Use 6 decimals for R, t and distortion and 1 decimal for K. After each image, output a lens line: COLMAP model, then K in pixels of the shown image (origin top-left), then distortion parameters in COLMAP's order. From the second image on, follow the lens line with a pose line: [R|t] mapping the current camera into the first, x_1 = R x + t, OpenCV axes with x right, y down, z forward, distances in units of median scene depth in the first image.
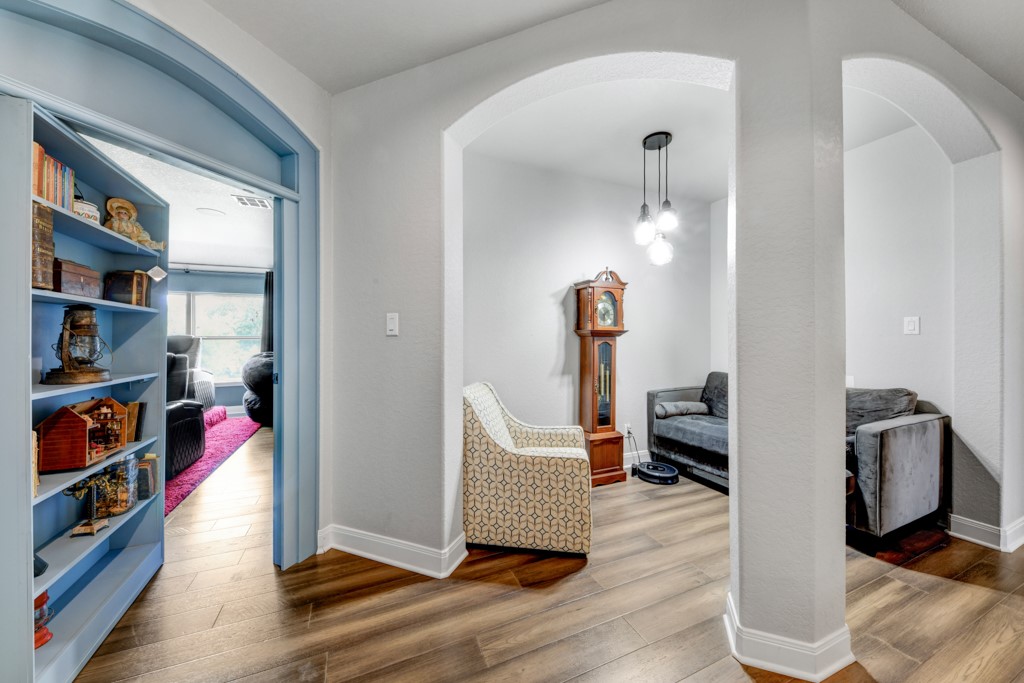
lens RADIAL K [[358.3, 0, 516.3], [0, 358.3, 337.2], [0, 0, 1]] dist [-0.000006, -0.000090]
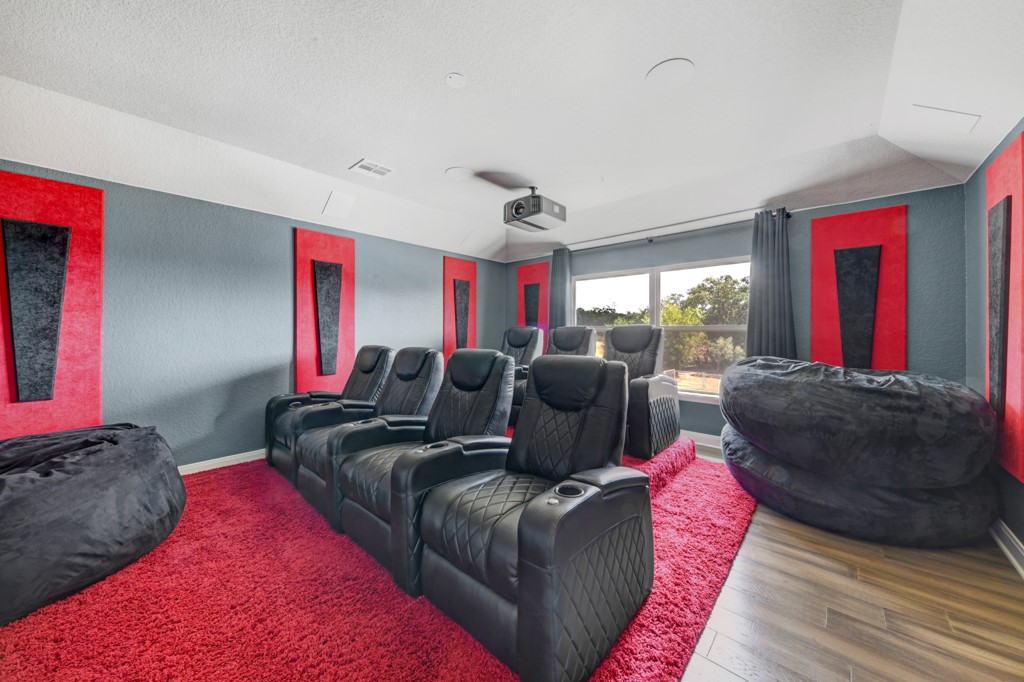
lens RADIAL K [[361.5, 0, 513.3], [0, 361.5, 335.2], [0, 0, 1]] dist [-0.000216, -0.000057]
pose [[0.409879, 0.009195, -0.912093, -0.383434], [-0.001245, 0.999954, 0.009521, 0.005594], [0.912139, -0.002767, 0.409872, 0.474595]]
